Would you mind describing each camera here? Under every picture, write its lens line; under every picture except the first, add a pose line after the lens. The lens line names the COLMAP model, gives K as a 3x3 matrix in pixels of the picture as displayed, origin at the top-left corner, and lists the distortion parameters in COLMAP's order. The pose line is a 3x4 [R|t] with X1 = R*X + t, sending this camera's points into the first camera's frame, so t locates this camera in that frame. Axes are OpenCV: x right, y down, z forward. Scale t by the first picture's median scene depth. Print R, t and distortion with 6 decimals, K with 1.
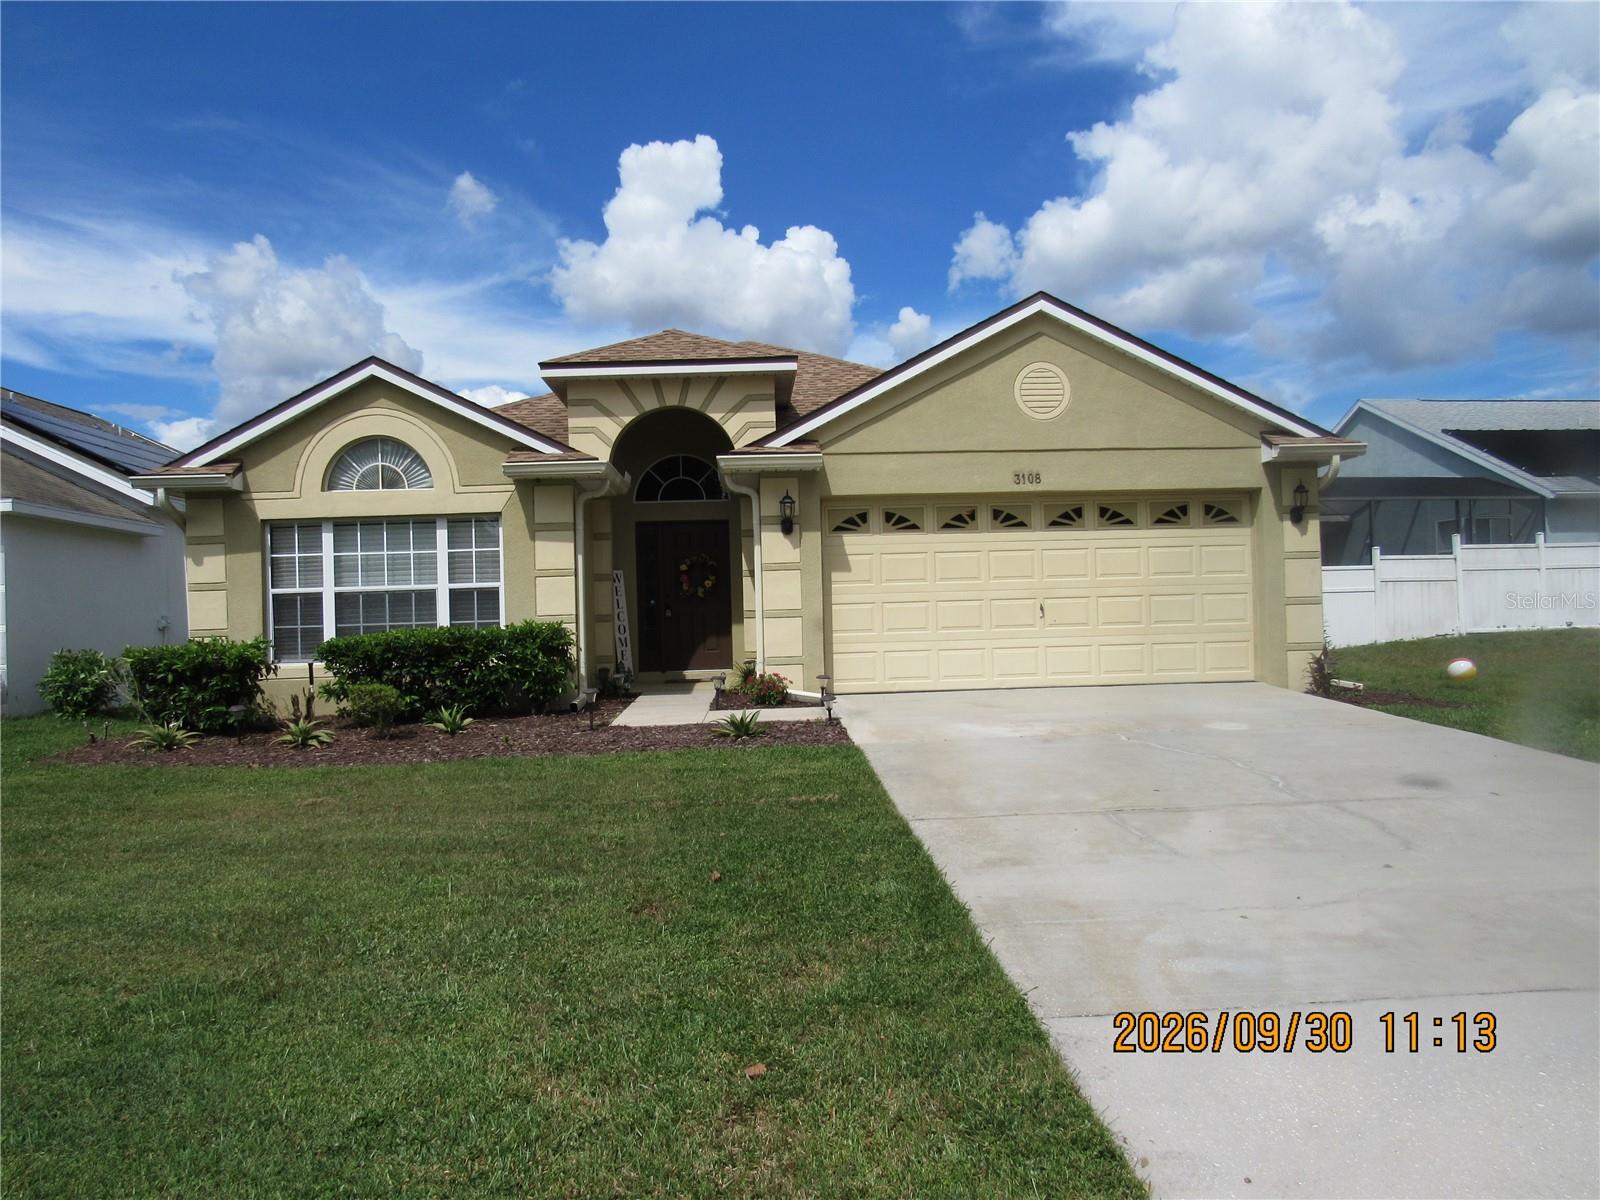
lens RADIAL K [[1139.6, 0, 789.7], [0, 1139.6, 609.5], [0, 0, 1]] dist [-0.021482, 0.004164]
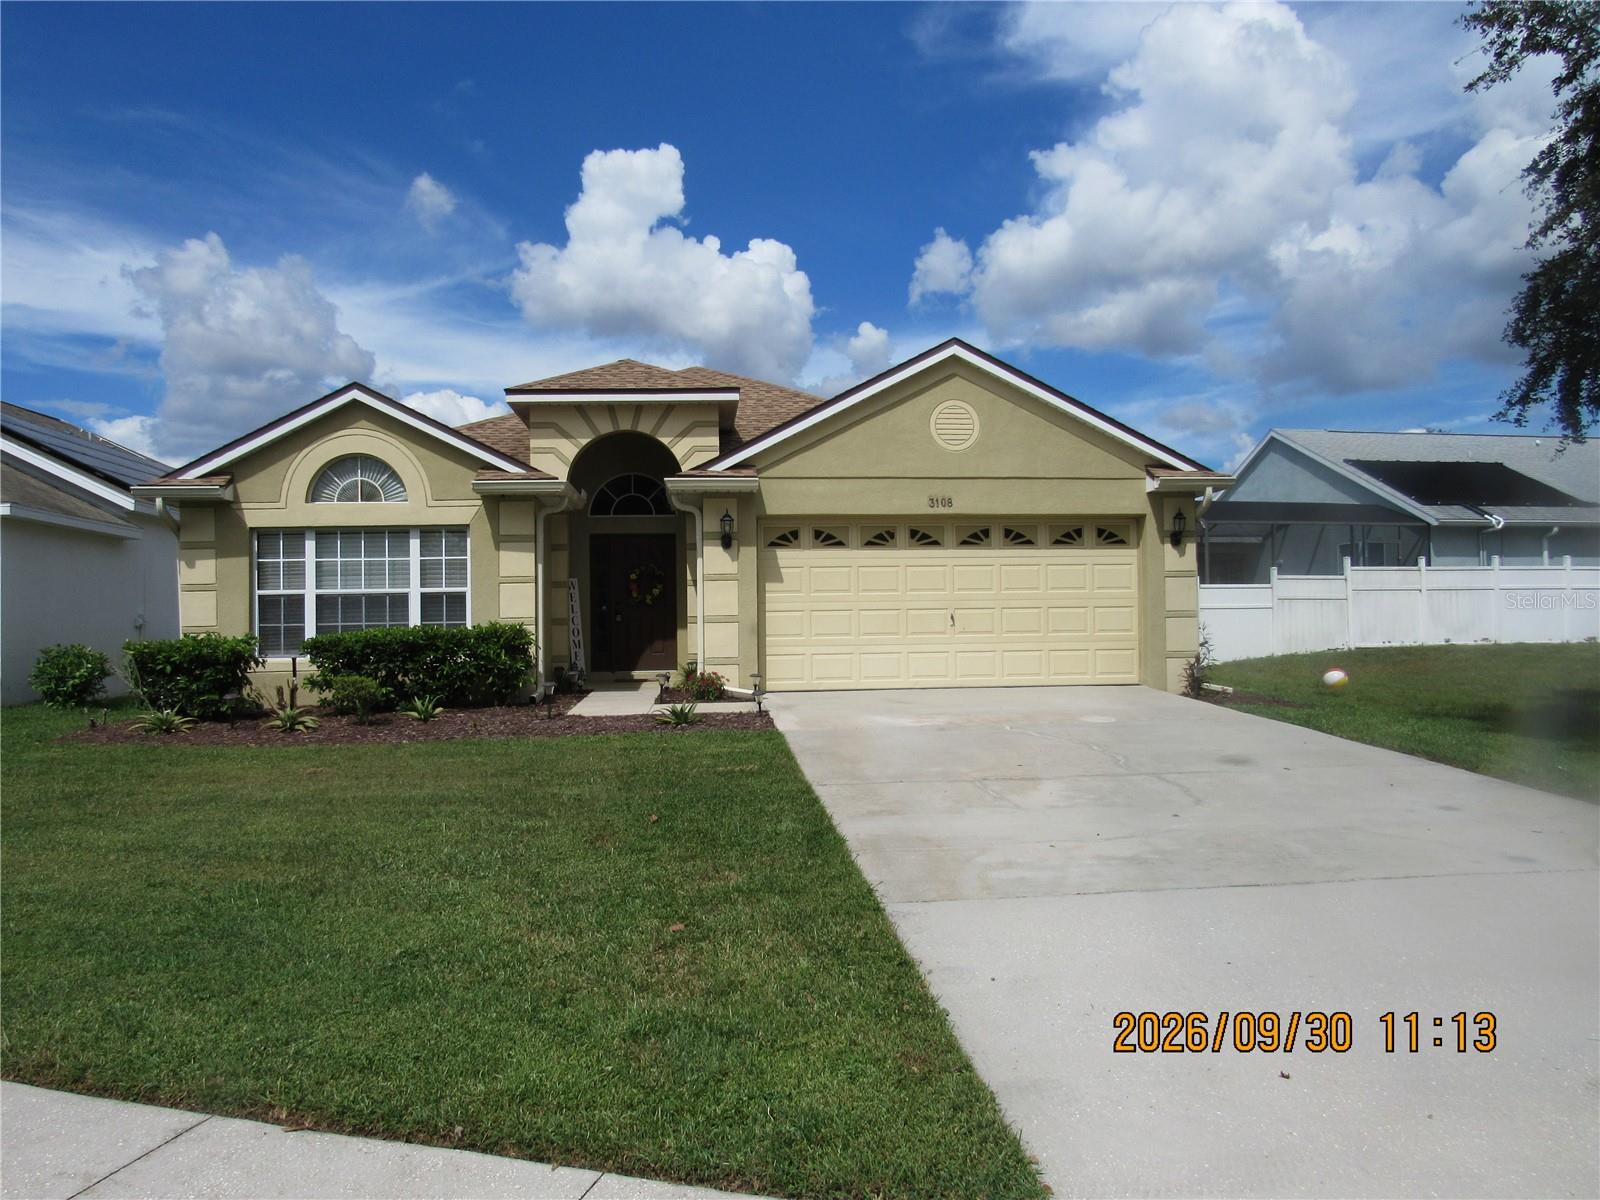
lens RADIAL K [[1150.6, 0, 792.3], [0, 1150.6, 605.8], [0, 0, 1]] dist [-0.032369, 0.003975]
pose [[0.998925, 0.014246, 0.044110, 0.013266], [-0.013667, 0.999817, -0.013385, 0.004676], [-0.044292, 0.012768, 0.998937, -0.132462]]
